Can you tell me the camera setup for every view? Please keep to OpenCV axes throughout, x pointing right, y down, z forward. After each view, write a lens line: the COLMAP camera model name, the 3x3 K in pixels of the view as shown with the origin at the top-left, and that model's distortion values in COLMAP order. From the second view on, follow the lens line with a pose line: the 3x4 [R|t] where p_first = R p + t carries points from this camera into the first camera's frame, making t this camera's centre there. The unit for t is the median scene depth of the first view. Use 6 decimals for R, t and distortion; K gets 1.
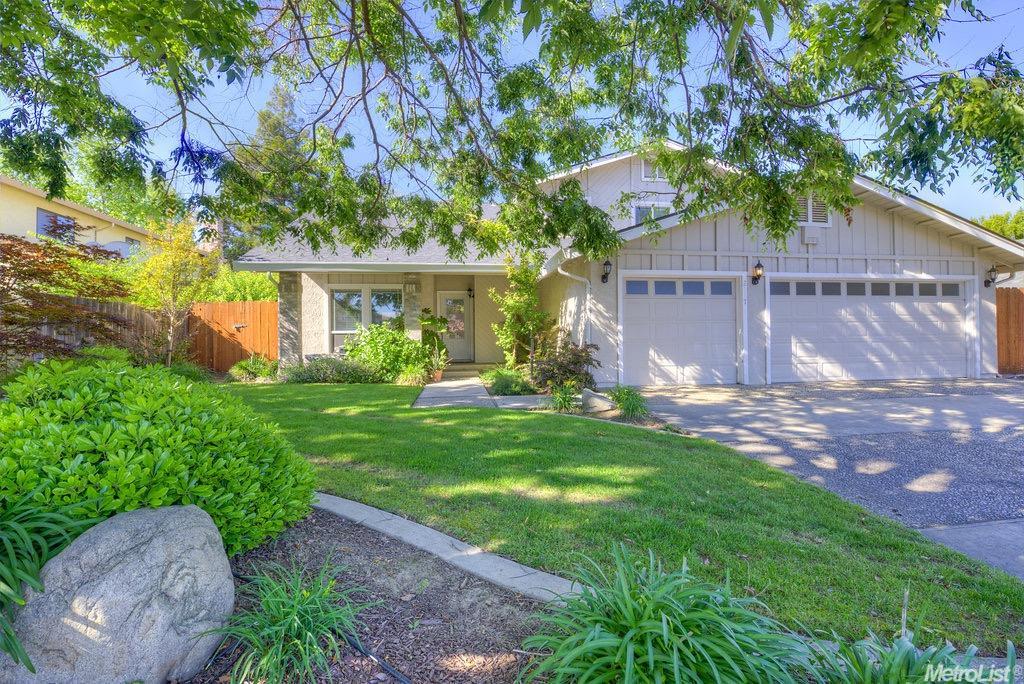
lens RADIAL K [[442.8, 0, 512.0], [0, 442.8, 342.0], [0, 0, 1]] dist [-0.000209, -0.006494]
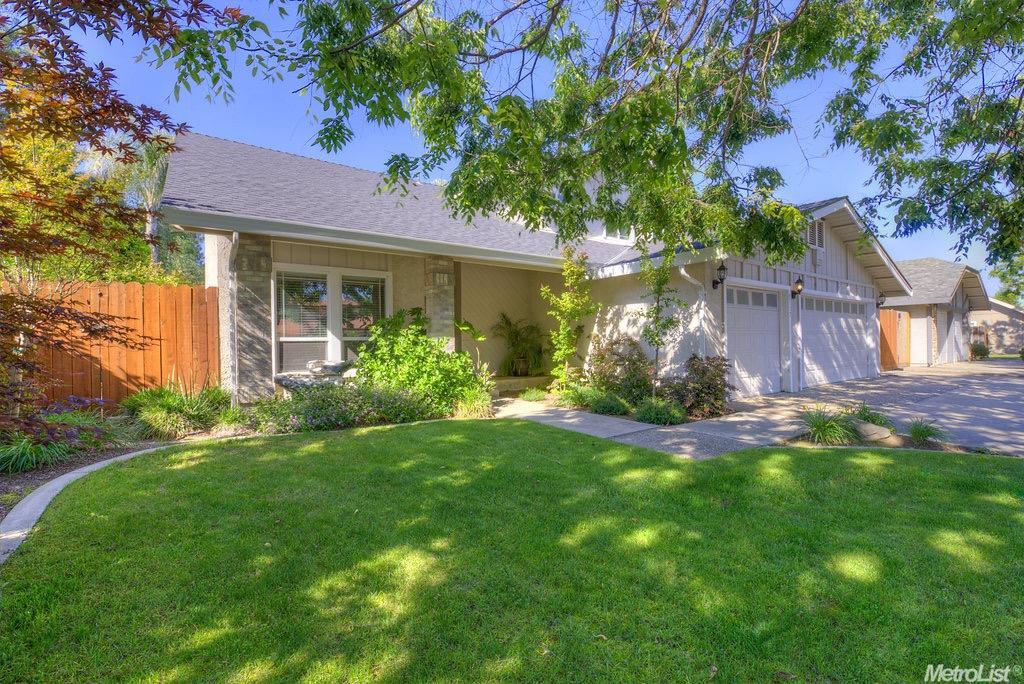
lens RADIAL K [[442.8, 0, 512.0], [0, 442.8, 342.0], [0, 0, 1]] dist [-0.000209, -0.006494]
pose [[0.878692, 0.001380, 0.477387, -0.539732], [0.000041, 0.999996, -0.002965, -0.020707], [-0.477389, 0.002625, 0.878688, 0.370028]]
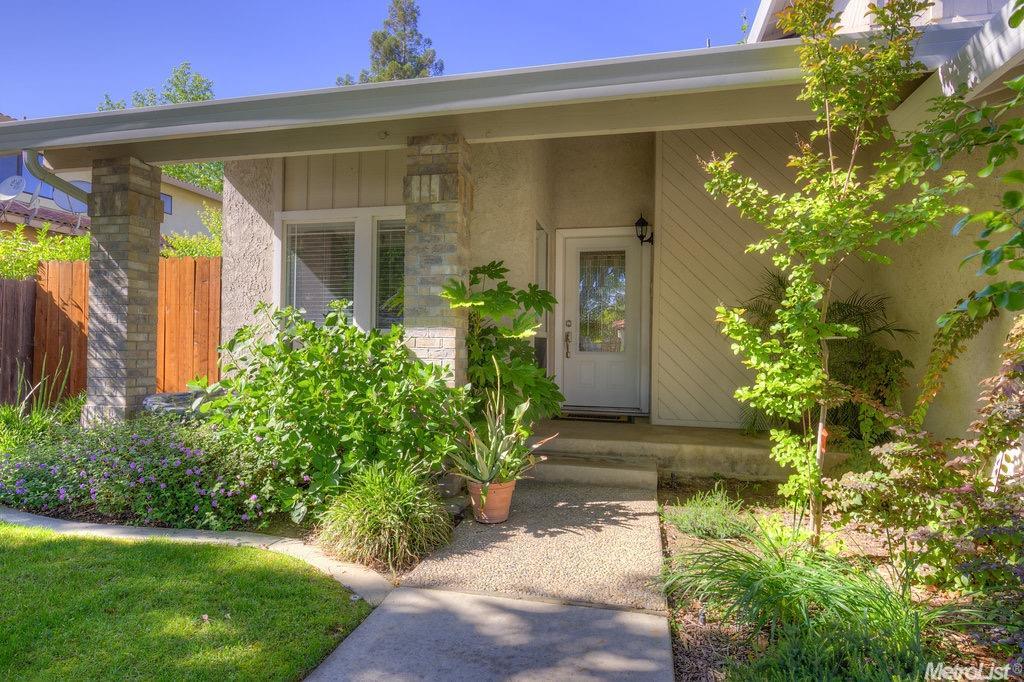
lens RADIAL K [[547.3, 0, 512.0], [0, 547.3, 341.0], [0, 0, 1]] dist [0.010780, -0.000430]
pose [[0.936755, 0.023448, -0.349200, -0.050967], [-0.024997, 0.999688, 0.000071, -0.023411], [0.349093, 0.008662, 0.937048, 0.778013]]
